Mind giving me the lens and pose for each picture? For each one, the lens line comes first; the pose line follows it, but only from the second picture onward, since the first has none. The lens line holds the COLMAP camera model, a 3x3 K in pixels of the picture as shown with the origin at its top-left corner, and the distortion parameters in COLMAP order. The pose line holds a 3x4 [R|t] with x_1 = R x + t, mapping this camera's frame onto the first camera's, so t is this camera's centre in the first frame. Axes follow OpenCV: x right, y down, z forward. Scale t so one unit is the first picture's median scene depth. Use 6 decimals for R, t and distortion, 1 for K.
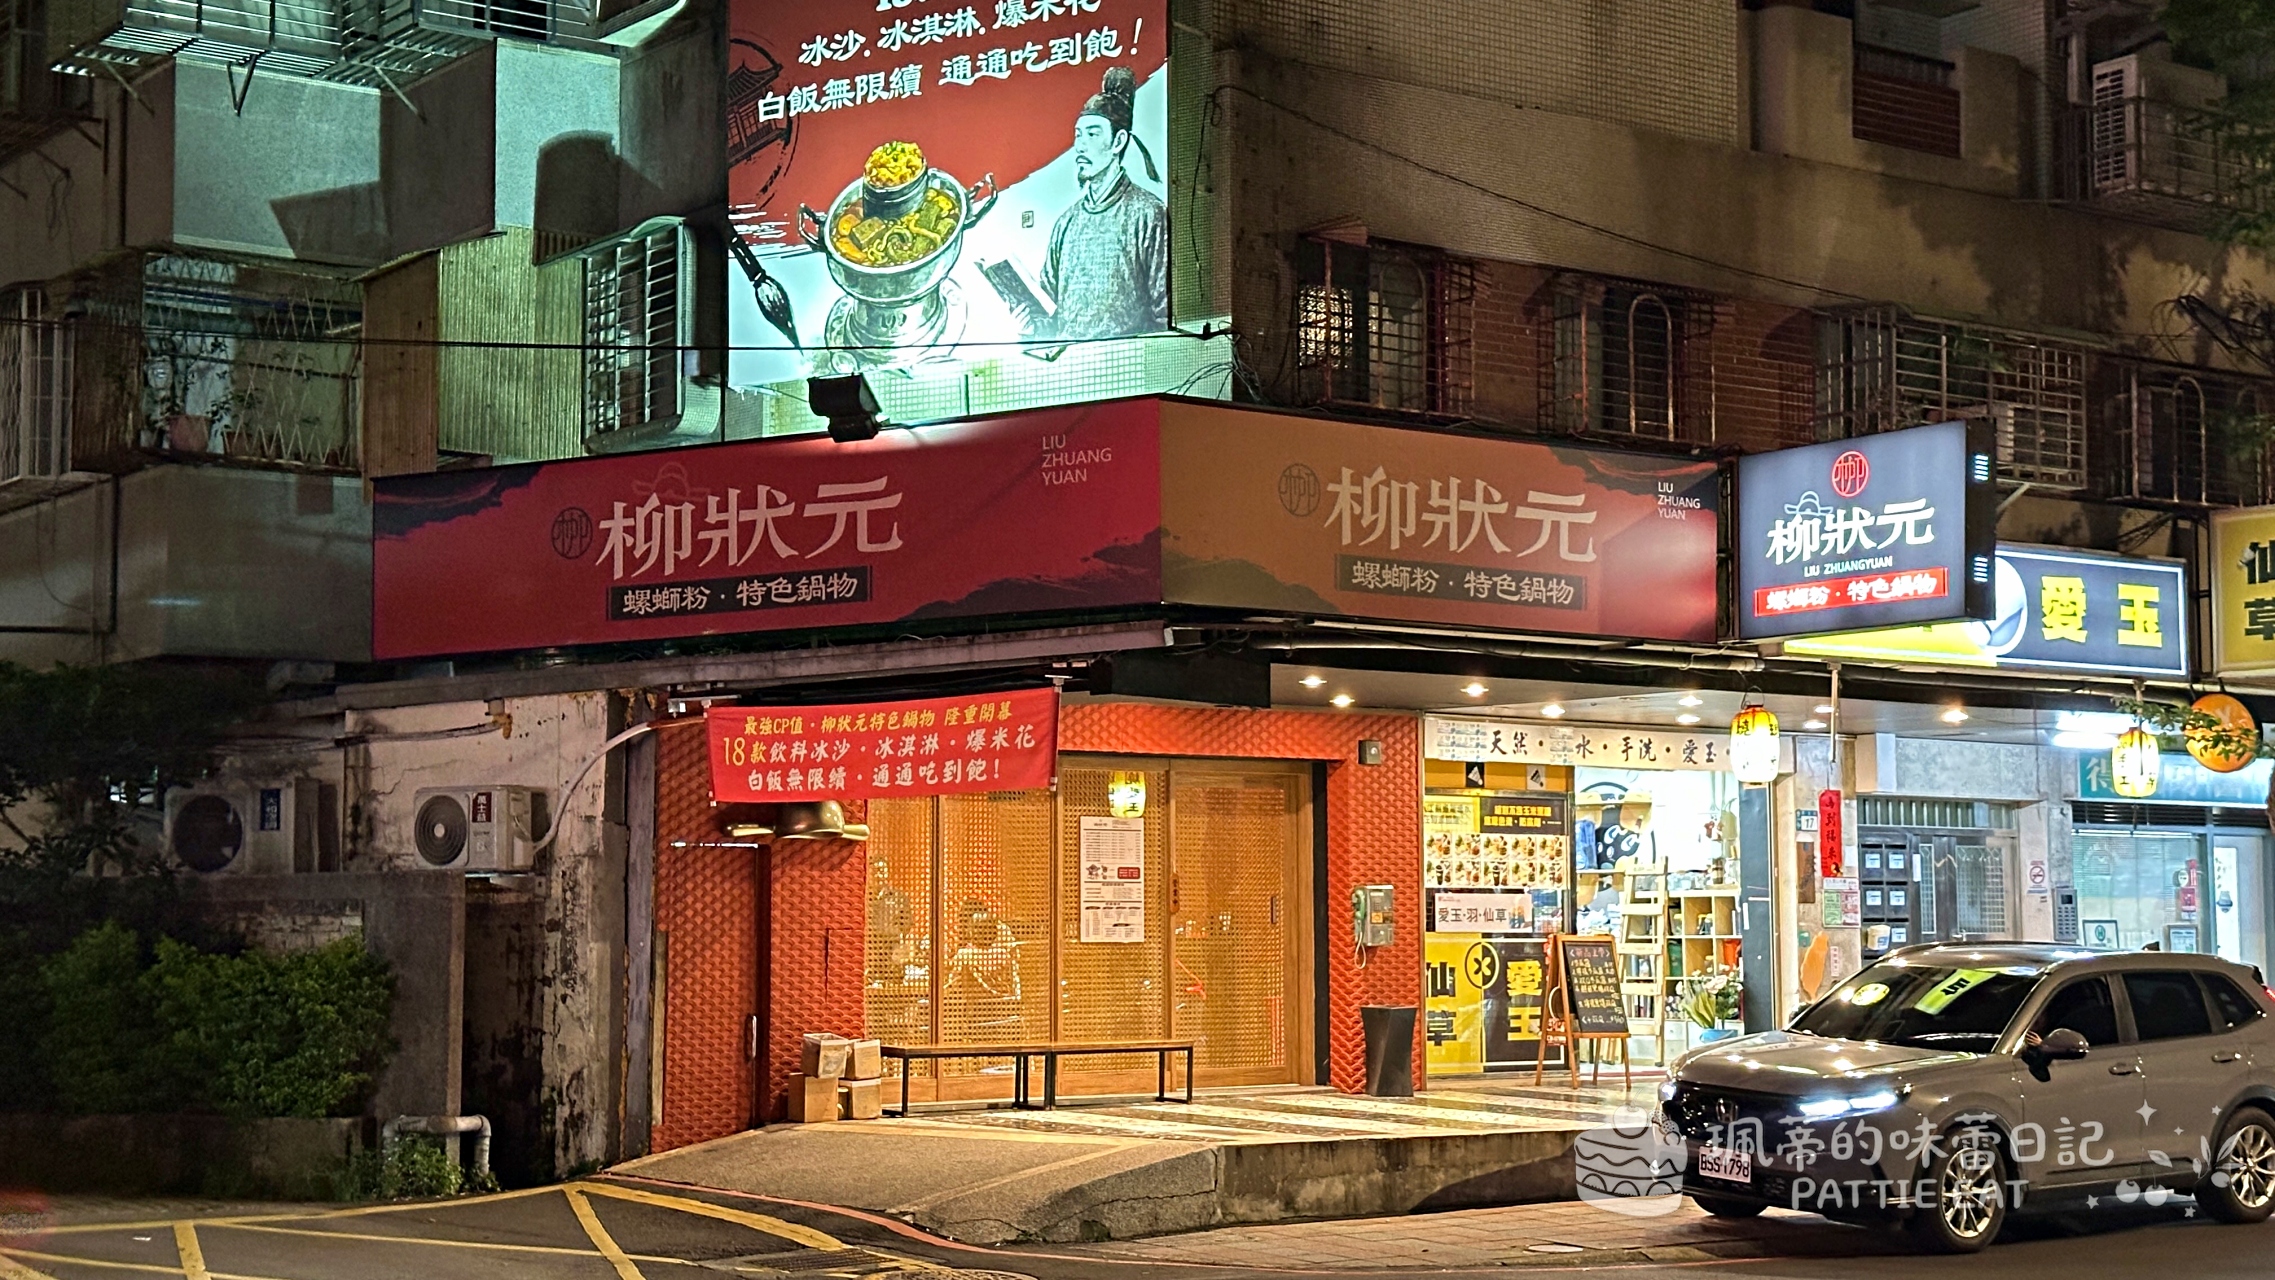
lens RADIAL K [[3417.0, 0, 1138.8], [0, 3417.0, 640.4], [0, 0, 1]] dist [0.063370, 0.000000]
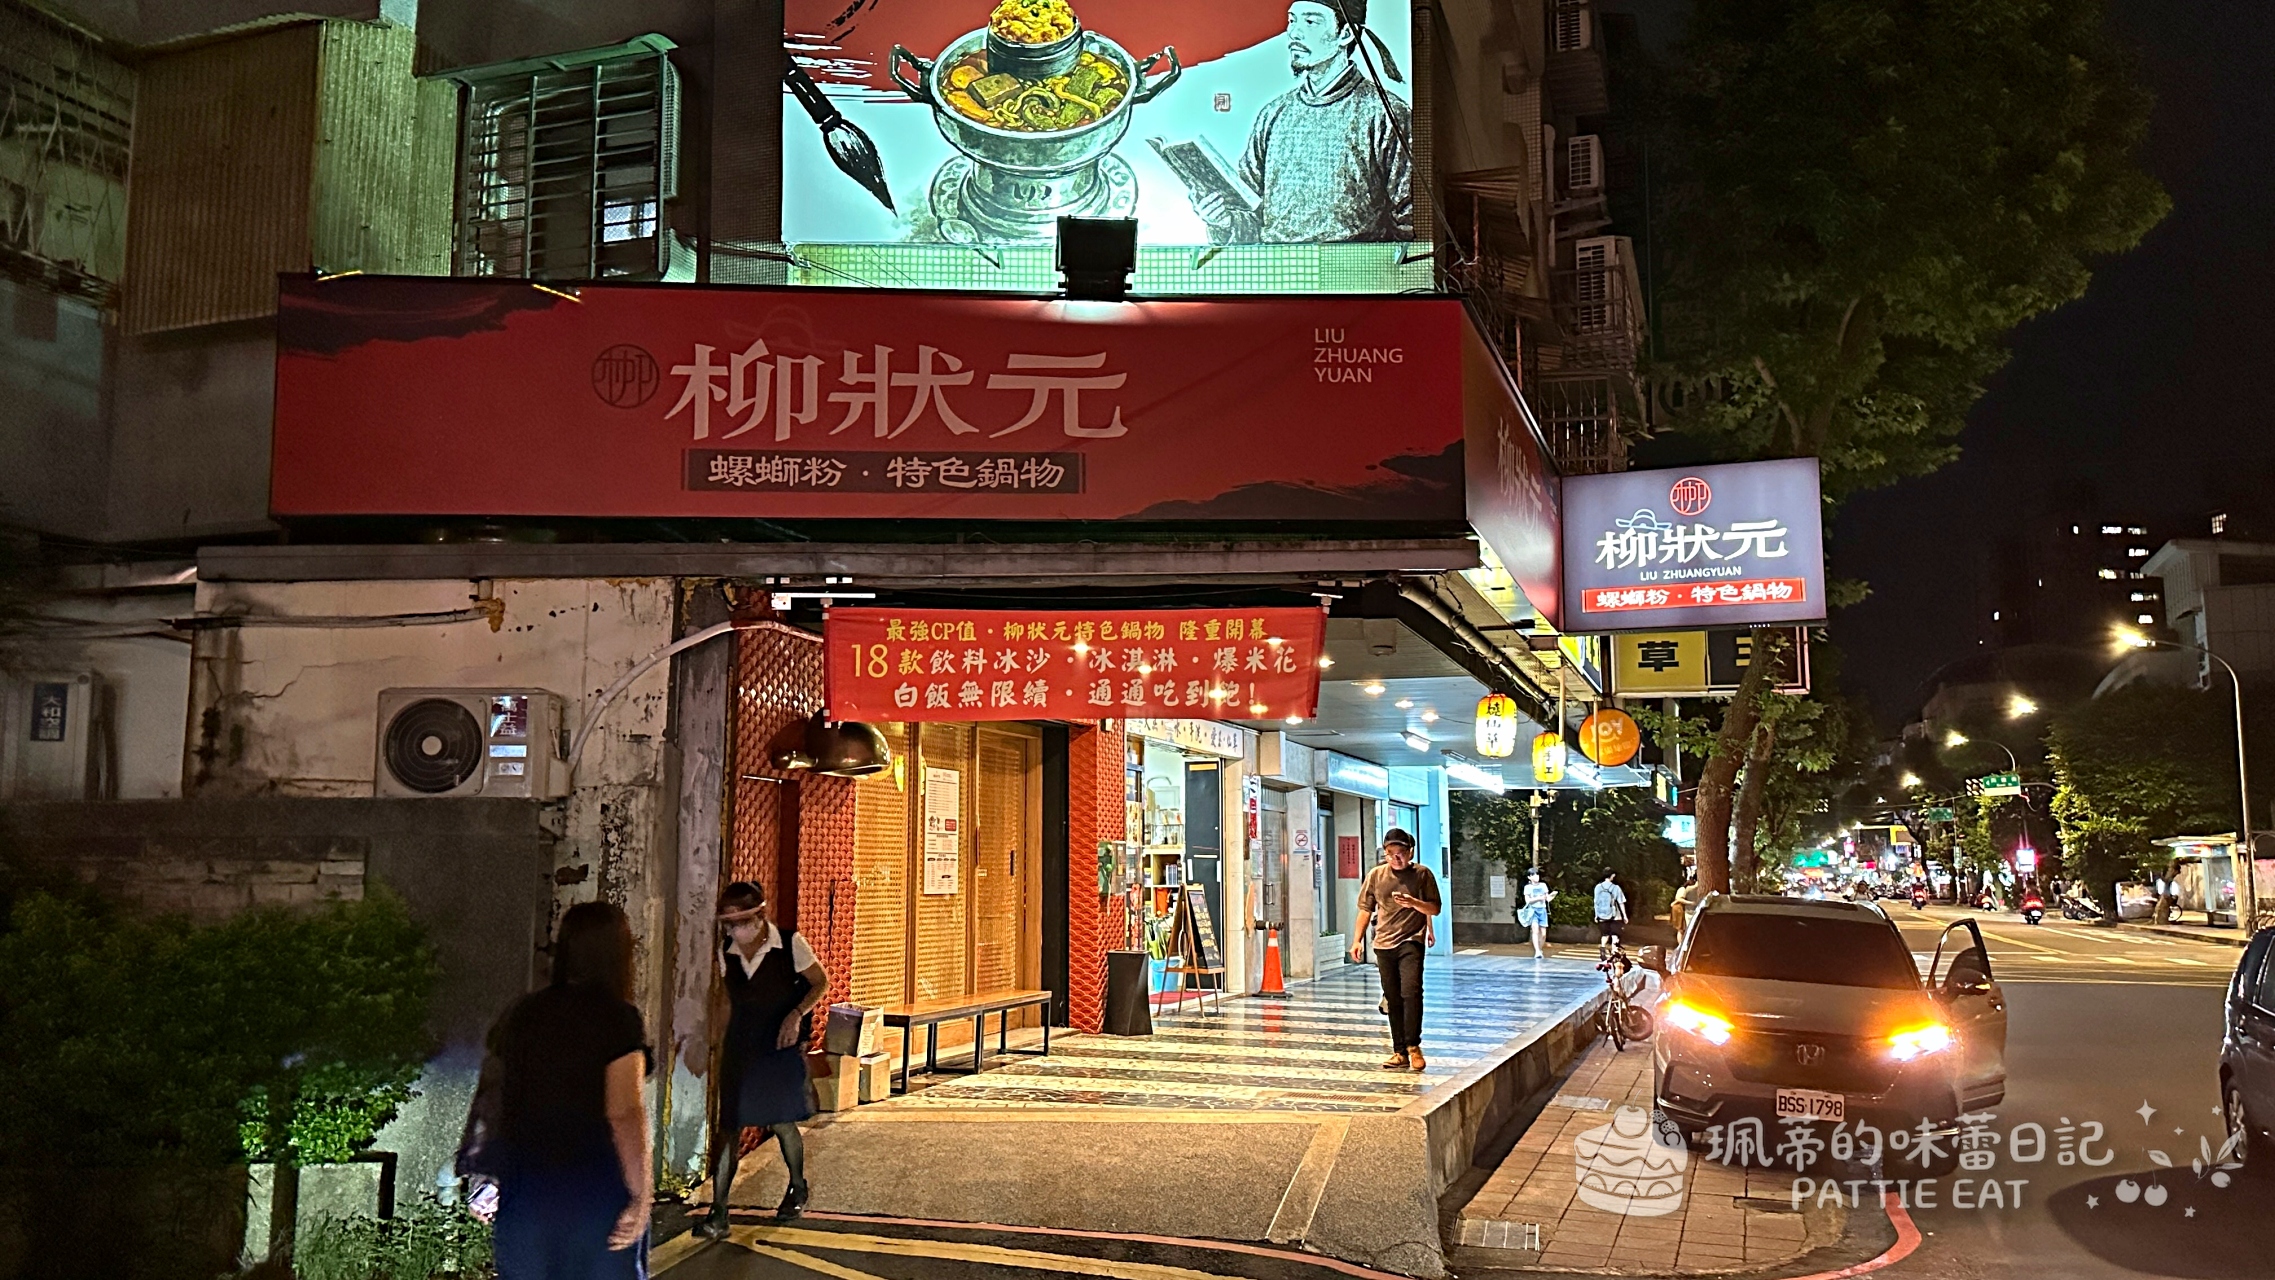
lens RADIAL K [[1930.3, 0, 1308.3], [0, 1930.3, 644.6], [0, 0, 1]] dist [0.111160, -0.133472]
pose [[0.819546, 0.071332, 0.568556, -0.291105], [-0.050348, 0.997348, -0.052554, 0.046540], [-0.570797, 0.014445, 0.820964, 0.546012]]
